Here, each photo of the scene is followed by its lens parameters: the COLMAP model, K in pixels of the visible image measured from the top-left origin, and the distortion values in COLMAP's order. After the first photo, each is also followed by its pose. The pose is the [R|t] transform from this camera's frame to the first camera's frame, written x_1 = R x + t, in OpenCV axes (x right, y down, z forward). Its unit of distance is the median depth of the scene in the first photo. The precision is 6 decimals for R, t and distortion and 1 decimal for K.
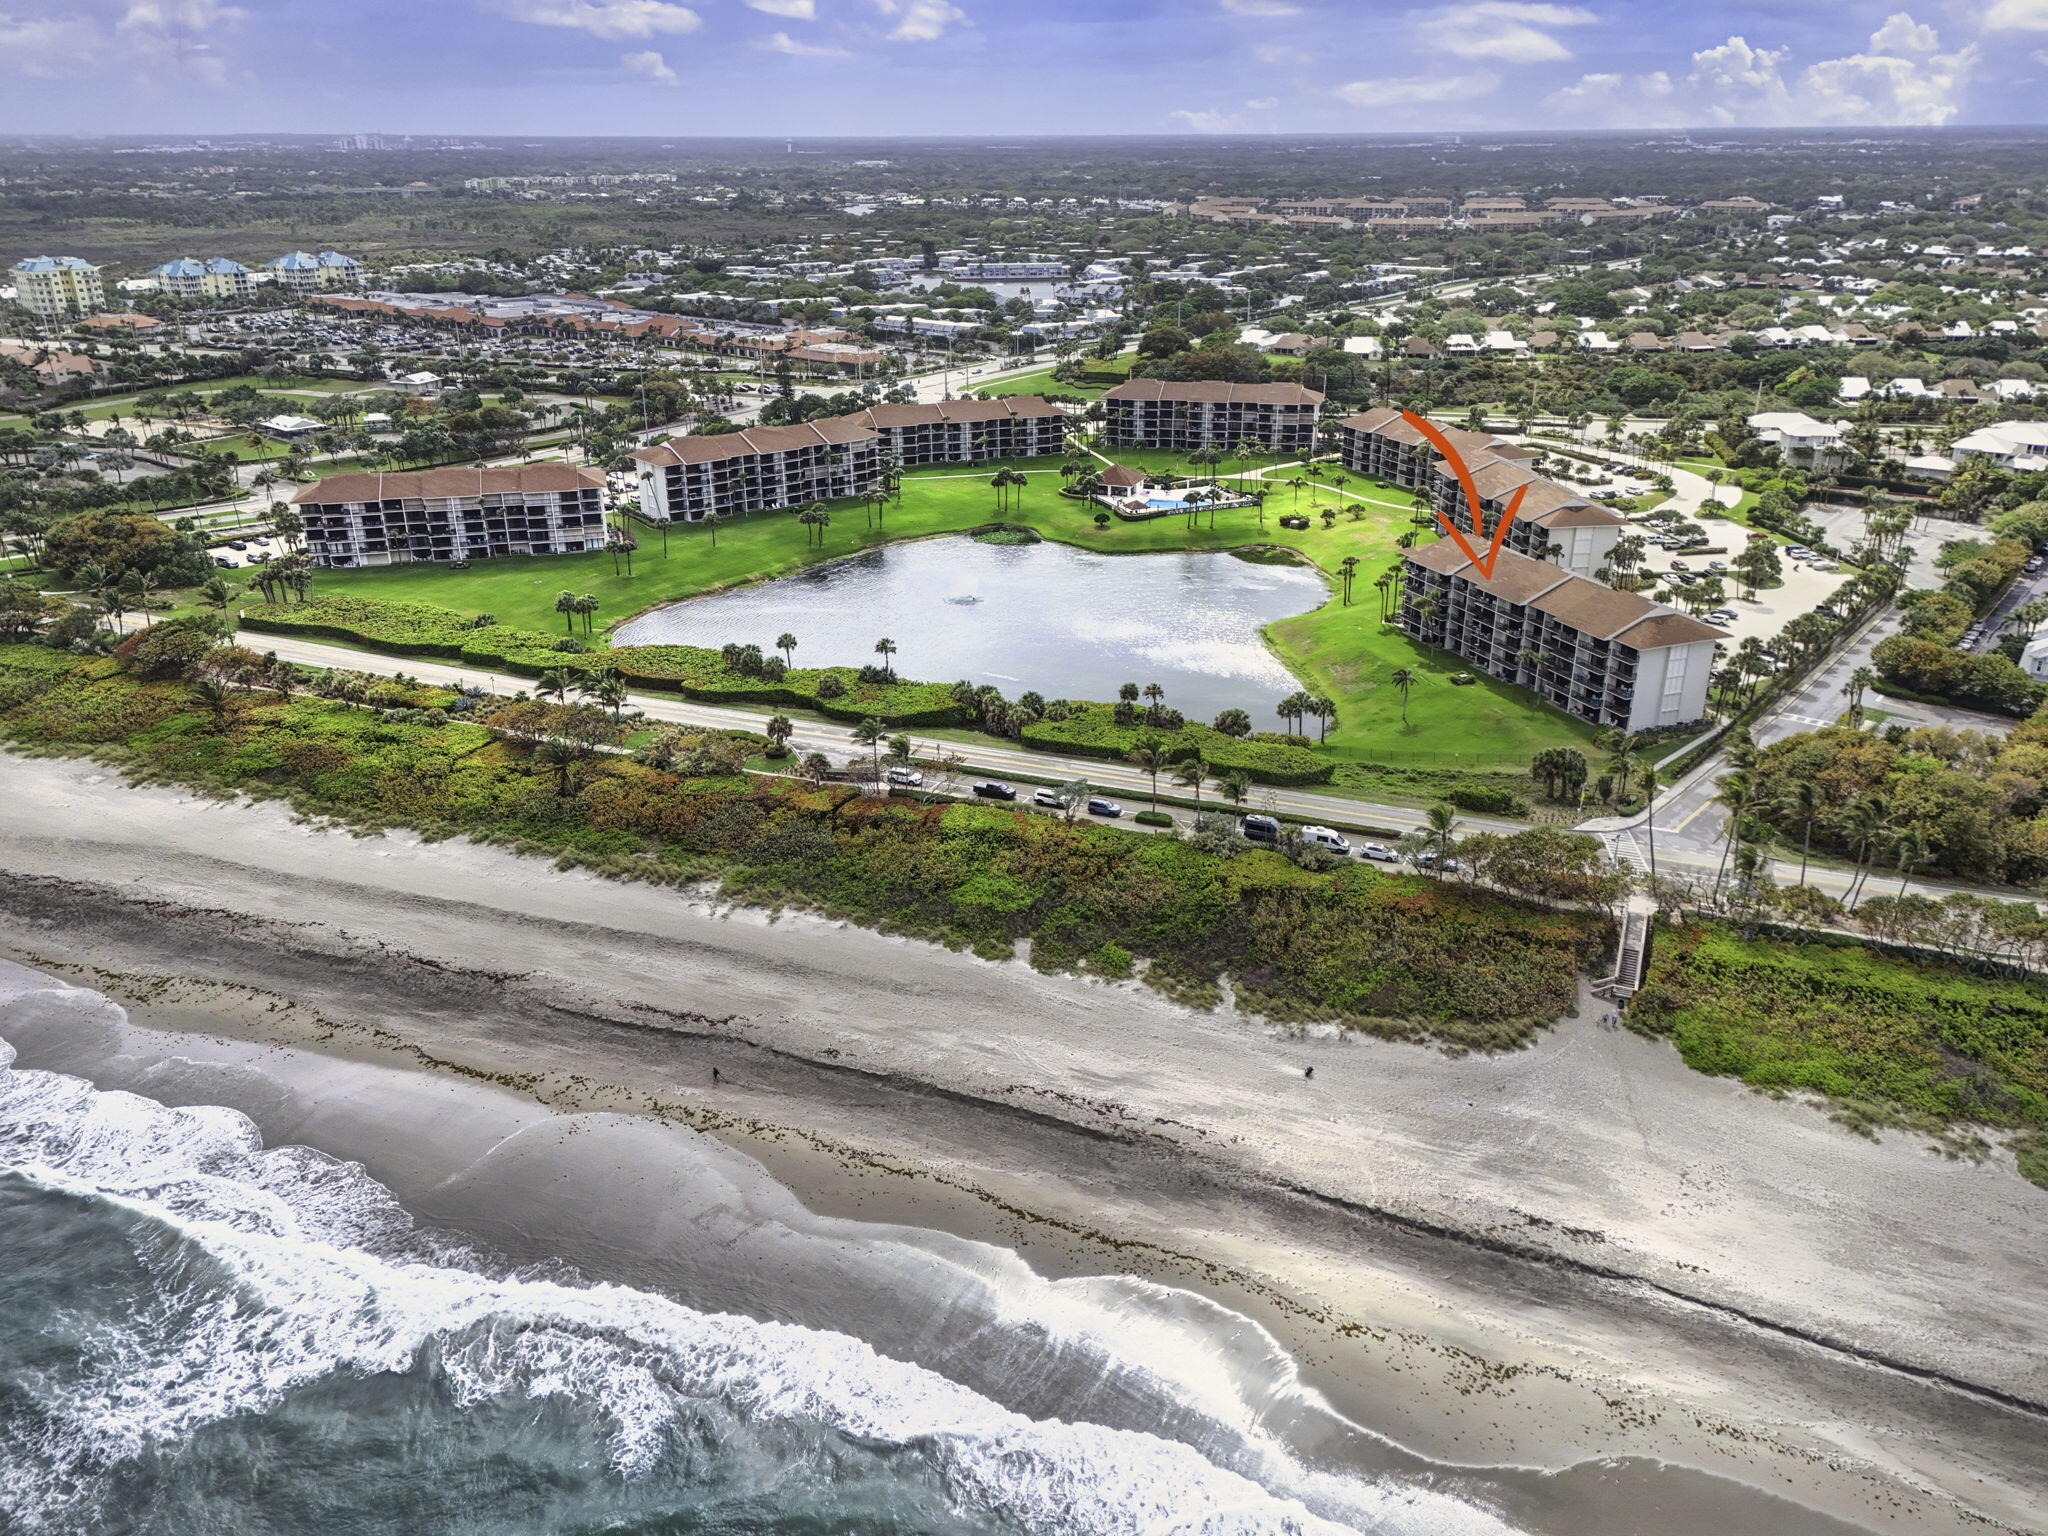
lens RADIAL K [[1545.7, 0, 1024.0], [0, 1545.7, 768.0], [0, 0, 1]] dist [0.088425, -0.080869]
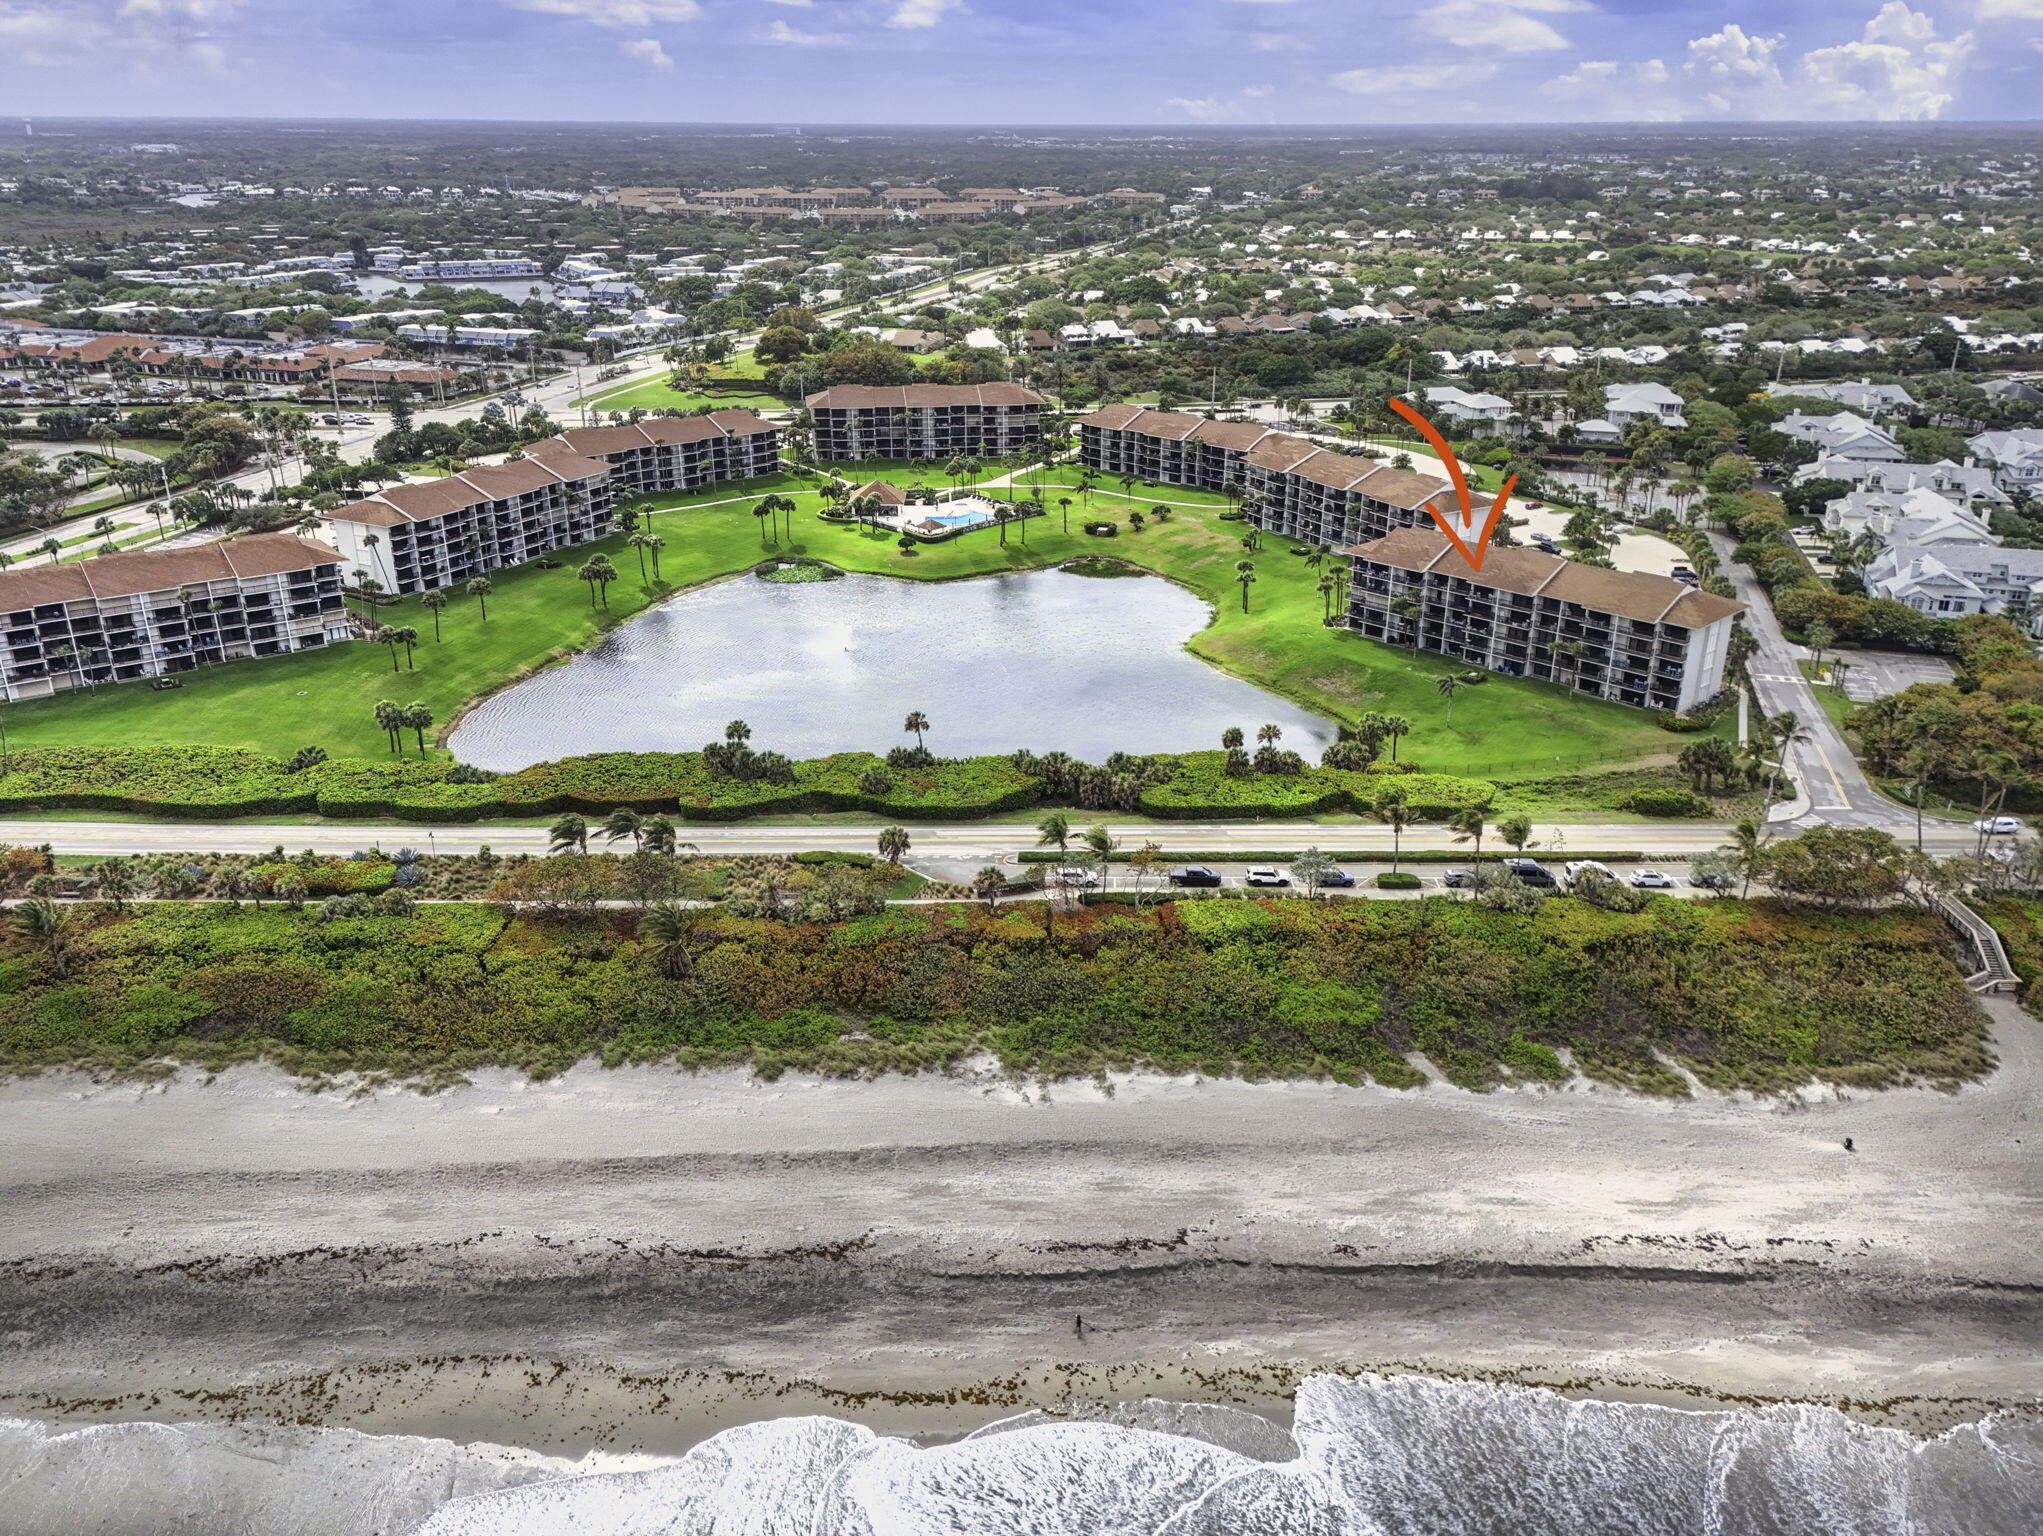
lens RADIAL K [[1570.7, 0, 1021.5], [0, 1570.7, 768.0], [0, 0, 1]] dist [0.090702, -0.082846]
pose [[0.922053, -0.141444, 0.360295, -0.239386], [0.141582, 0.989581, 0.026156, -0.047217], [-0.360241, 0.026894, 0.932472, 0.131660]]
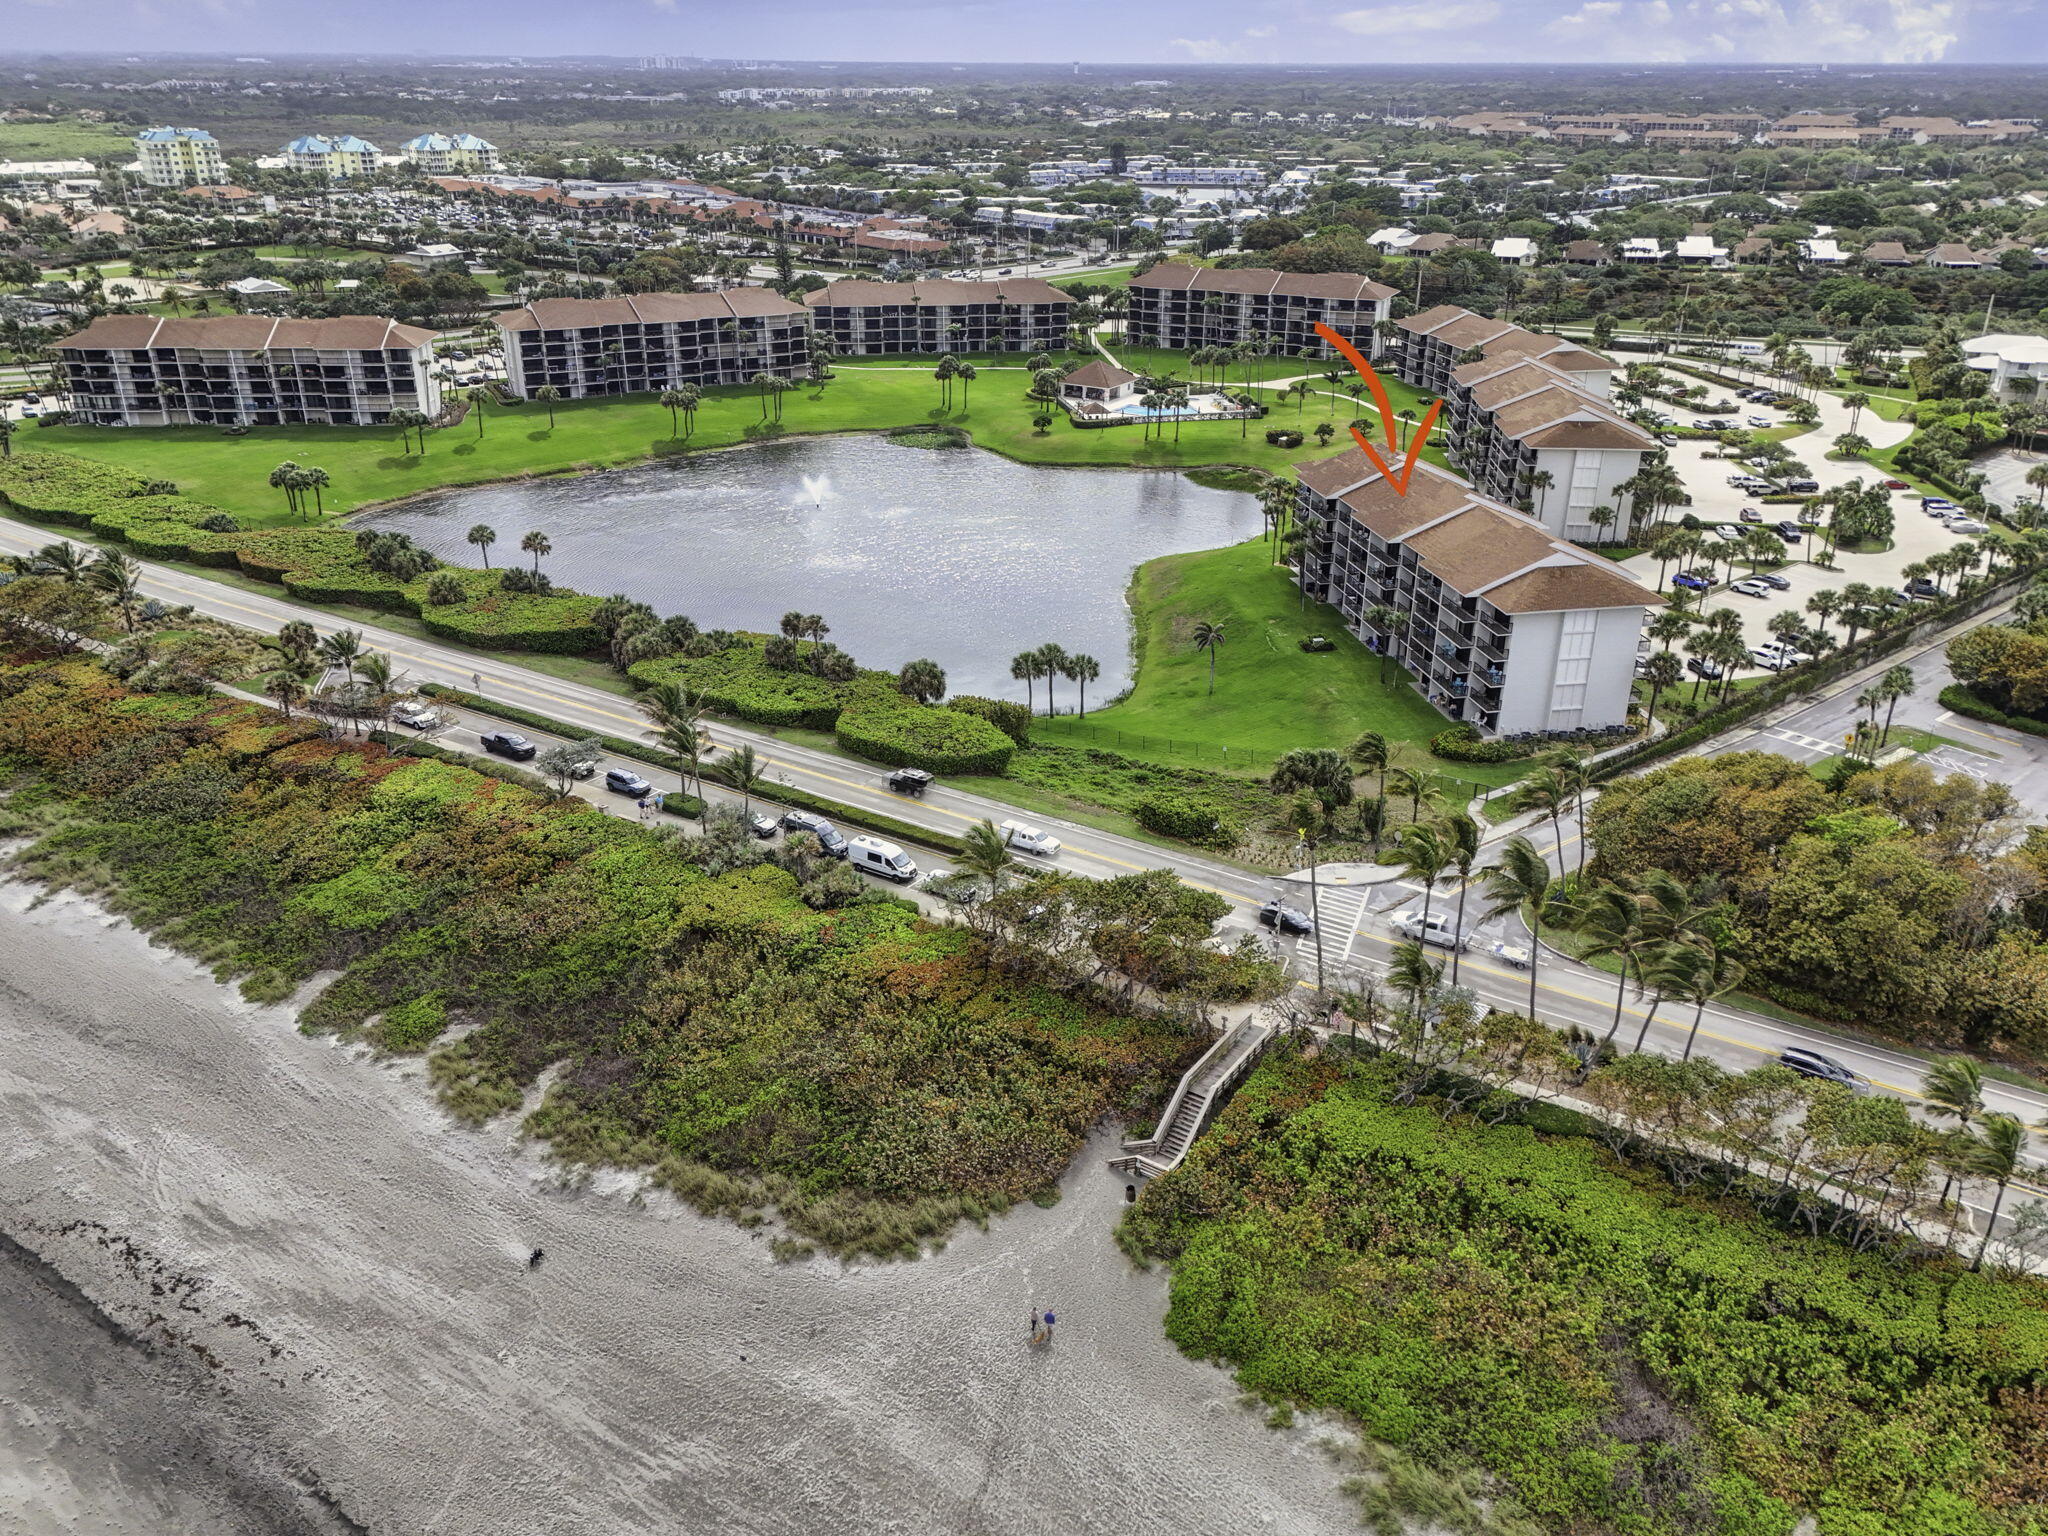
lens RADIAL K [[1592.2, 0, 1024.0], [0, 1592.2, 768.0], [0, 0, 1]] dist [0.063271, -0.039170]
pose [[0.983215, 0.083901, -0.162014, 0.192753], [-0.079407, 0.996261, 0.034028, -0.010674], [0.164263, -0.020592, 0.986202, 0.186031]]
